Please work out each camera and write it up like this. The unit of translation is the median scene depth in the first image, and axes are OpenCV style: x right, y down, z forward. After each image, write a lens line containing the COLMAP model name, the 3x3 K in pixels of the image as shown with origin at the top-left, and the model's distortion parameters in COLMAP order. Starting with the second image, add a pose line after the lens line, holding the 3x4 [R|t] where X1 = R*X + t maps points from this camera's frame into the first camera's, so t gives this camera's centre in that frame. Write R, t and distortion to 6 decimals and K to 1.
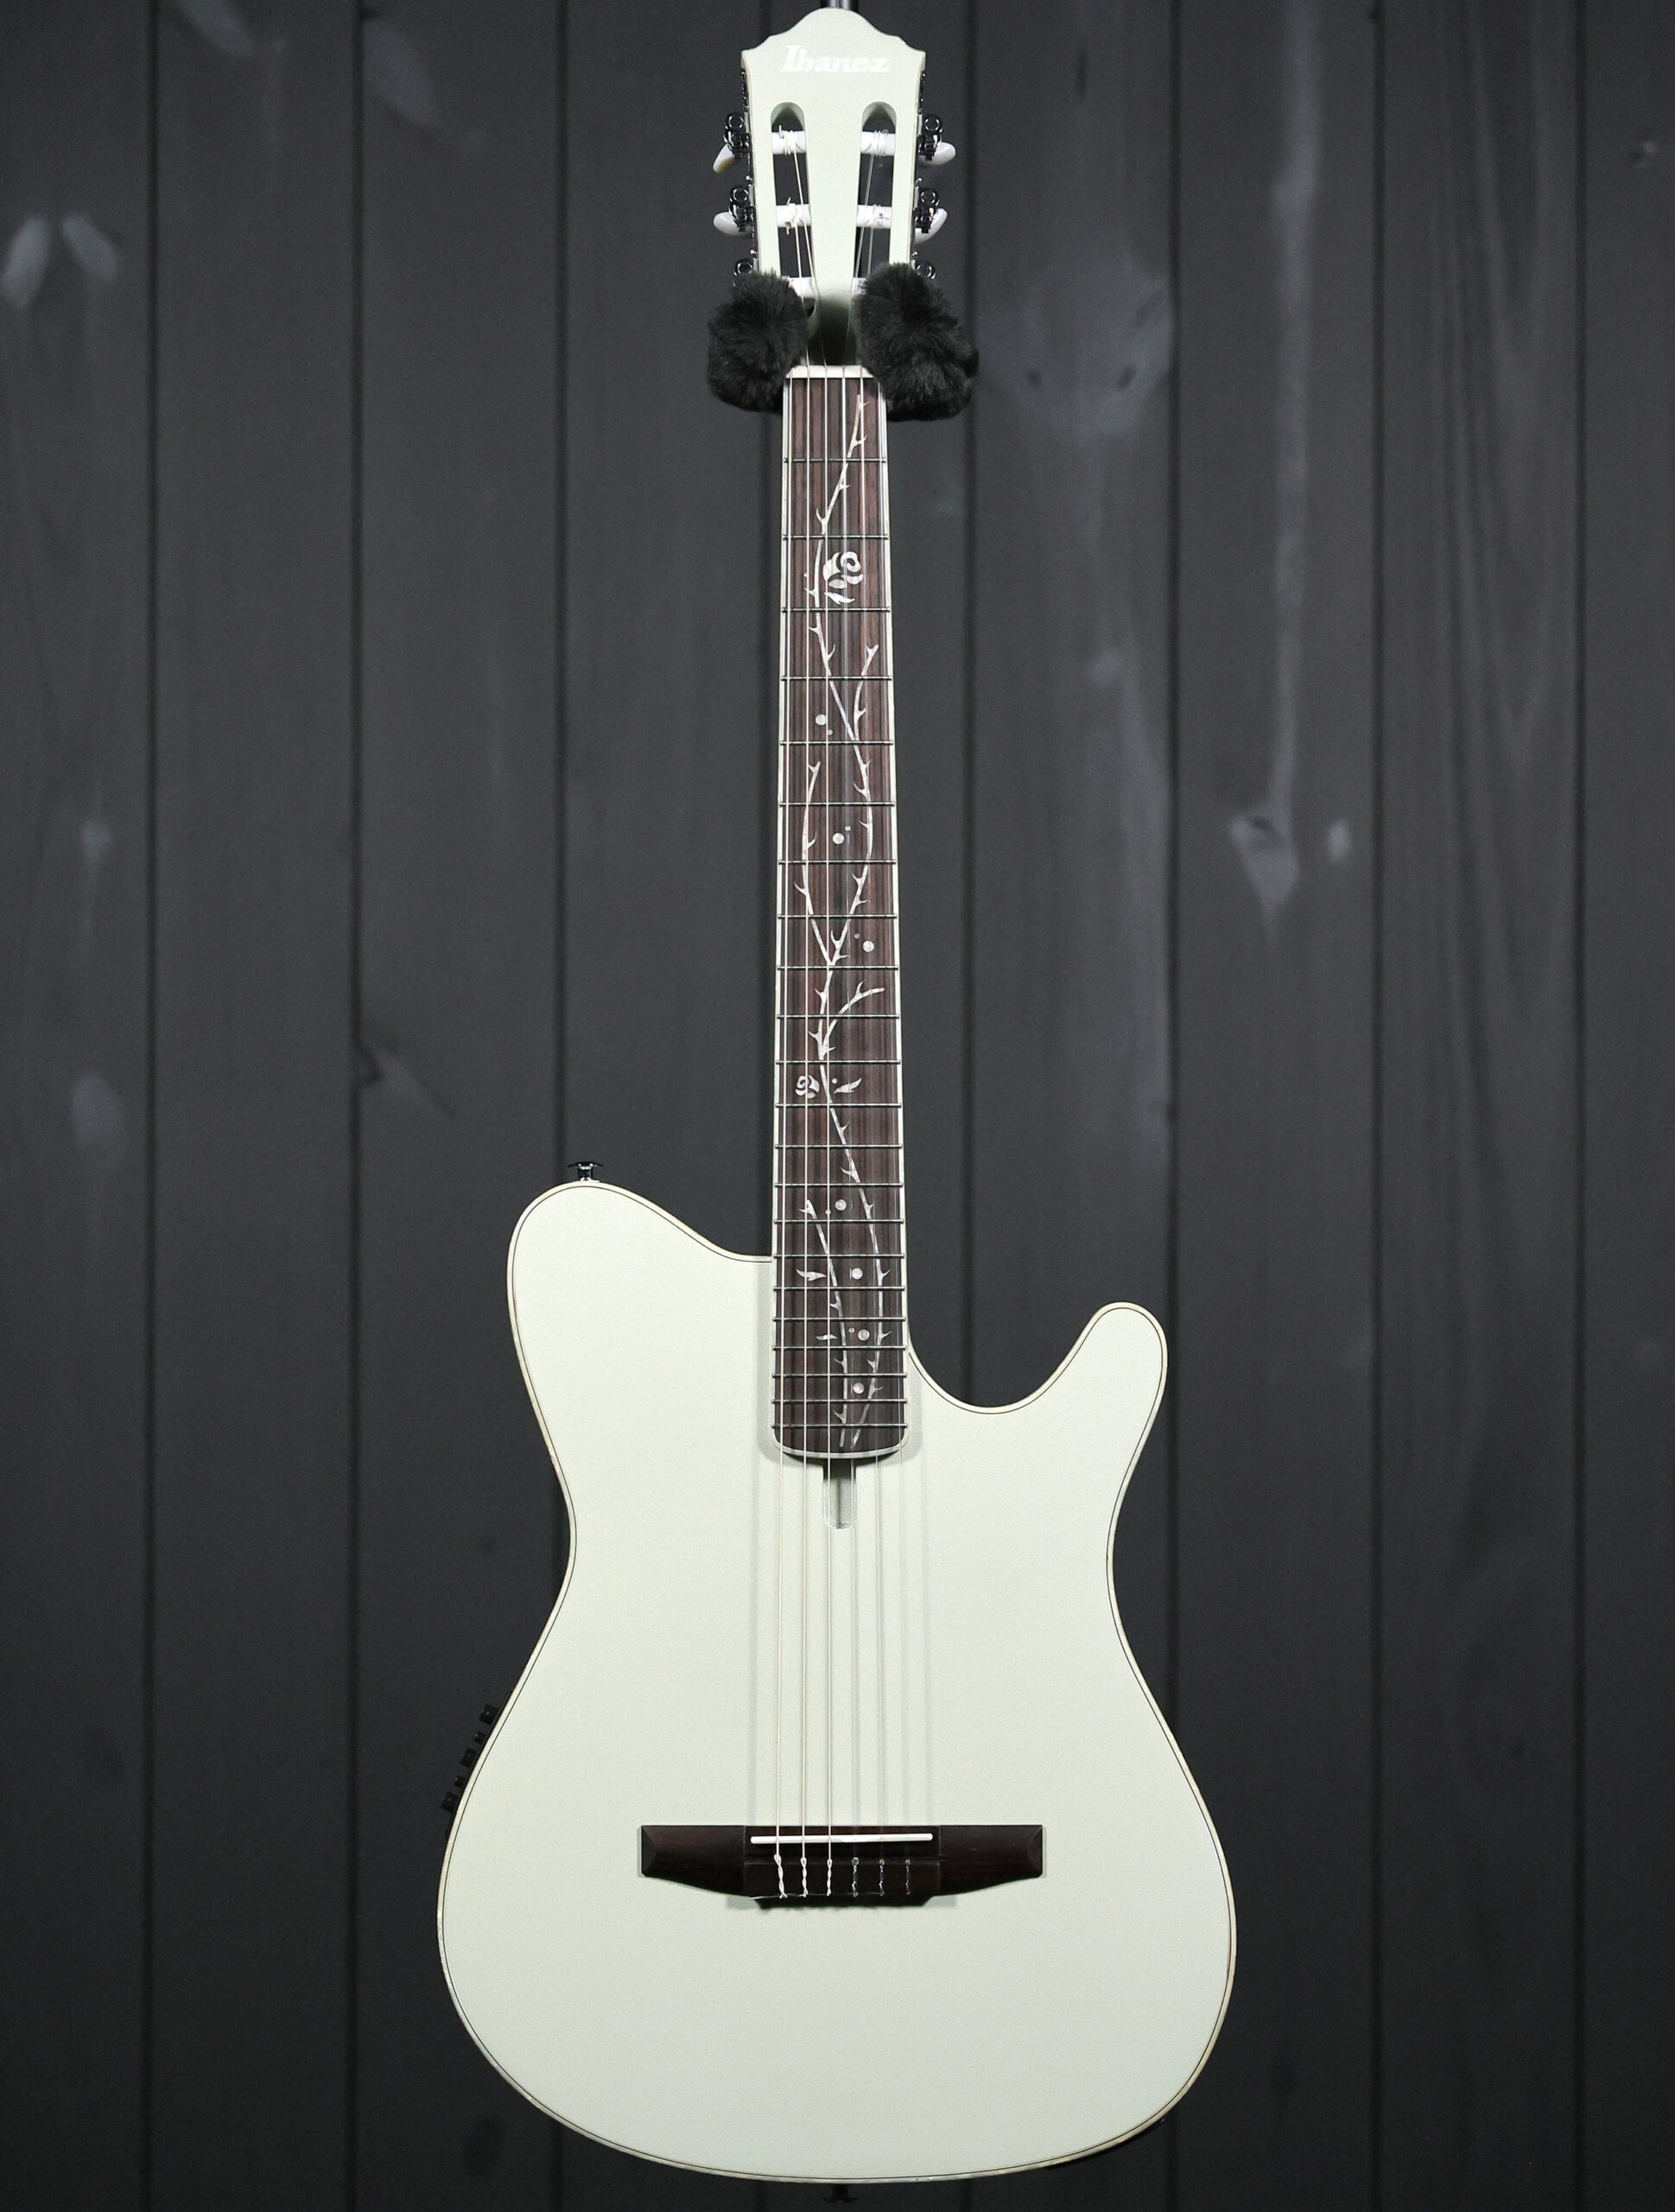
lens RADIAL K [[6877.0, 0, 837.5], [0, 6877.0, 1106.0], [0, 0, 1]] dist [0.126778, 0.249343]
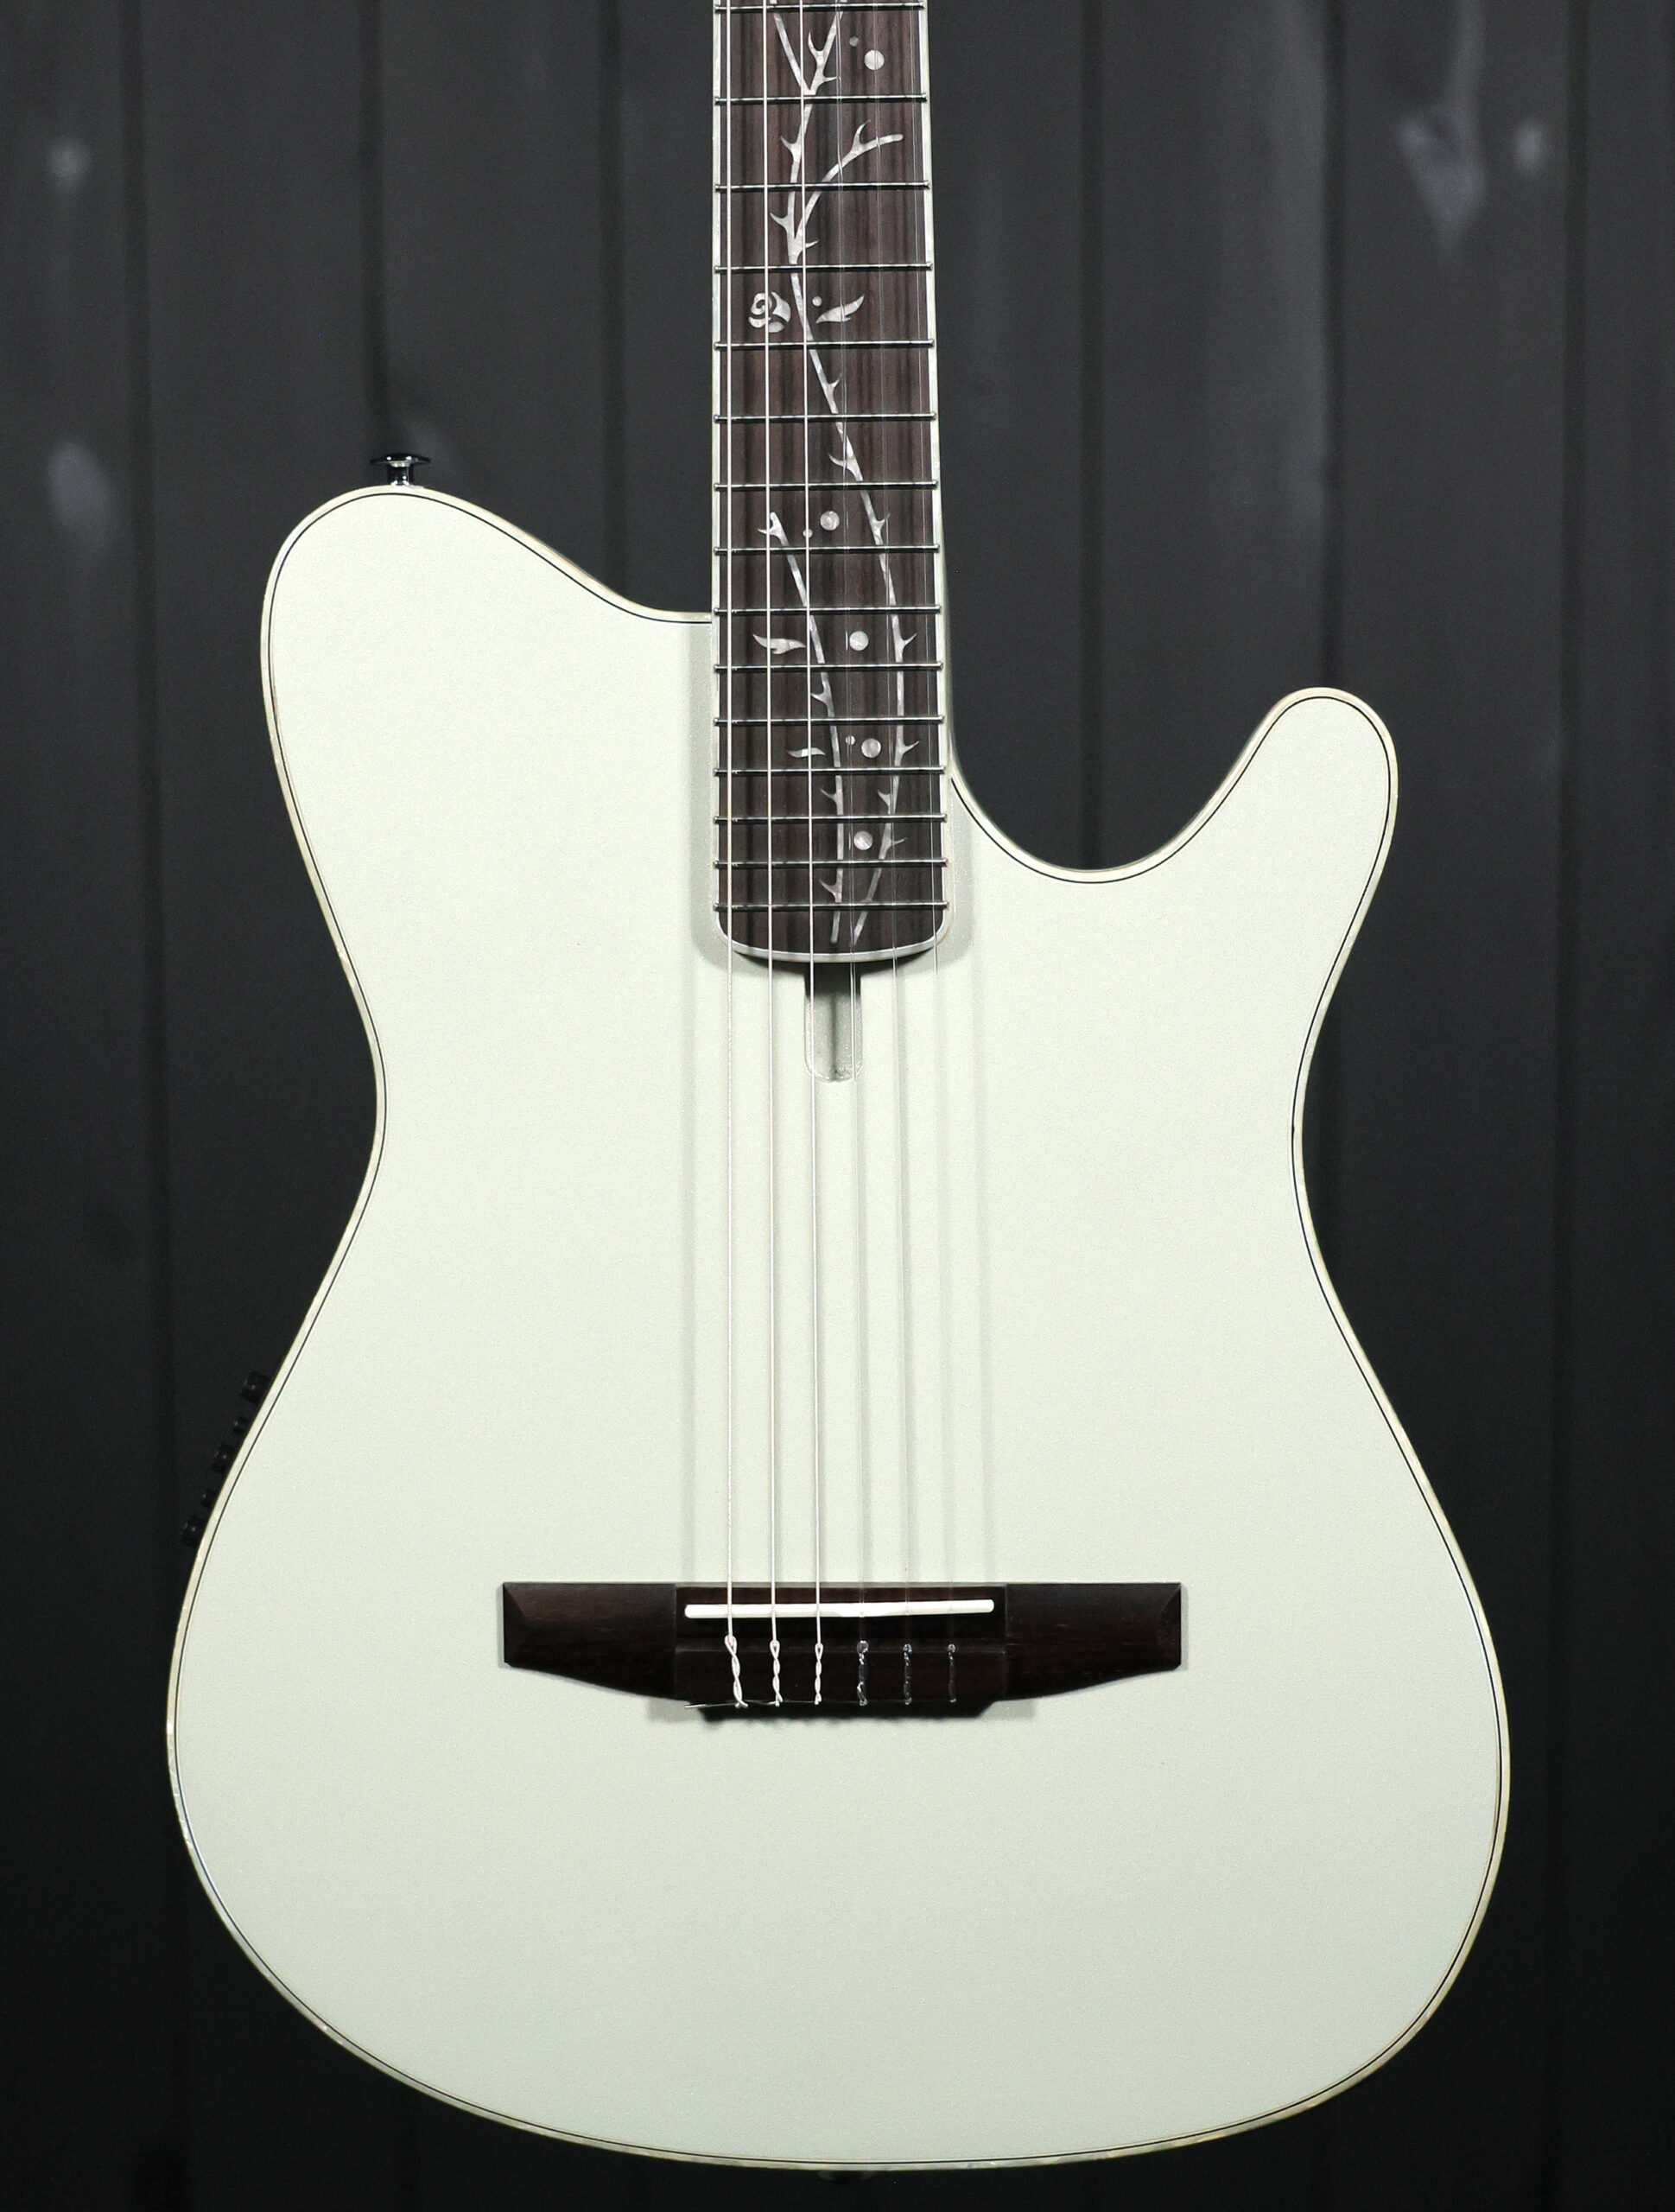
lens RADIAL K [[4797.4, 0, 868.7], [0, 4797.4, 1264.8], [0, 0, 1]] dist [-0.029483, -0.068842]
pose [[0.999376, -0.004043, -0.035088, 0.017526], [0.009030, 0.989657, 0.143171, 0.018616], [0.034146, -0.143399, 0.989076, 0.596557]]
